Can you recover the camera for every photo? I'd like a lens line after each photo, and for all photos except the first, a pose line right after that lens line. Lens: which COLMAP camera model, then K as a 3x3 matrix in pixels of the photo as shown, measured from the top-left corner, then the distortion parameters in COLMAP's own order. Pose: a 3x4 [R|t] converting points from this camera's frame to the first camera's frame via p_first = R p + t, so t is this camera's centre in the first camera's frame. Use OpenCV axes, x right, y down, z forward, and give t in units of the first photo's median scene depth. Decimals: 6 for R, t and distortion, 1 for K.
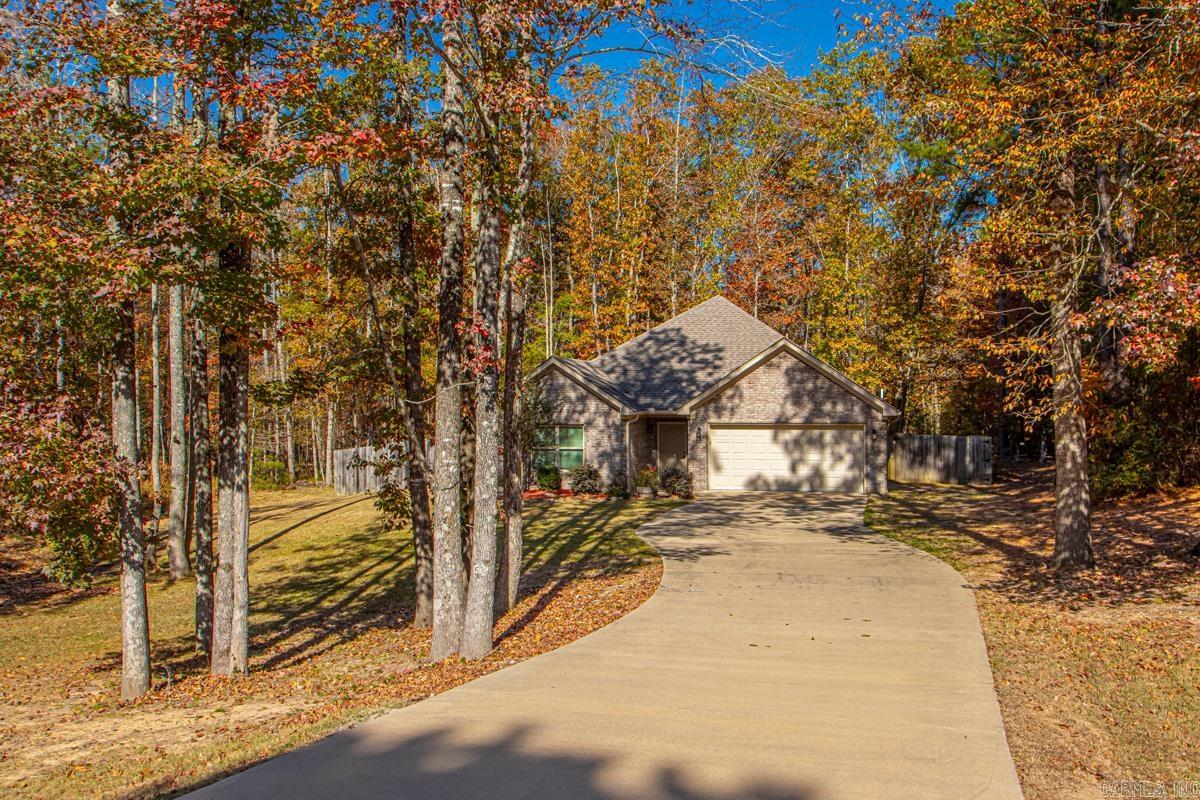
lens RADIAL K [[1057.0, 0, 609.2], [0, 1057.0, 400.2], [0, 0, 1]] dist [-0.046169, -0.004761]
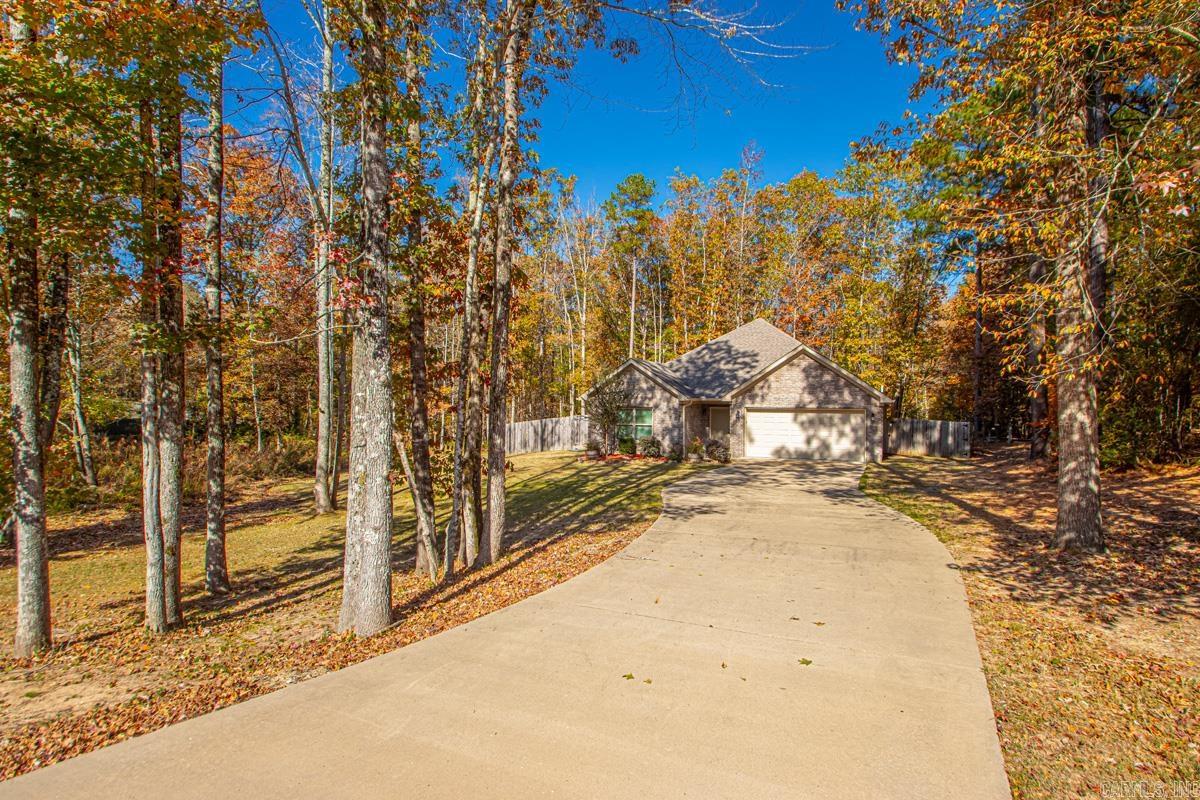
lens RADIAL K [[629.0, 0, 619.4], [0, 629.0, 407.9], [0, 0, 1]] dist [0.001143, -0.009635]
pose [[0.988208, 0.010597, -0.152750, 0.060511], [-0.009186, 0.999908, 0.009944, 0.016214], [0.152842, -0.008424, 0.988215, 0.186016]]
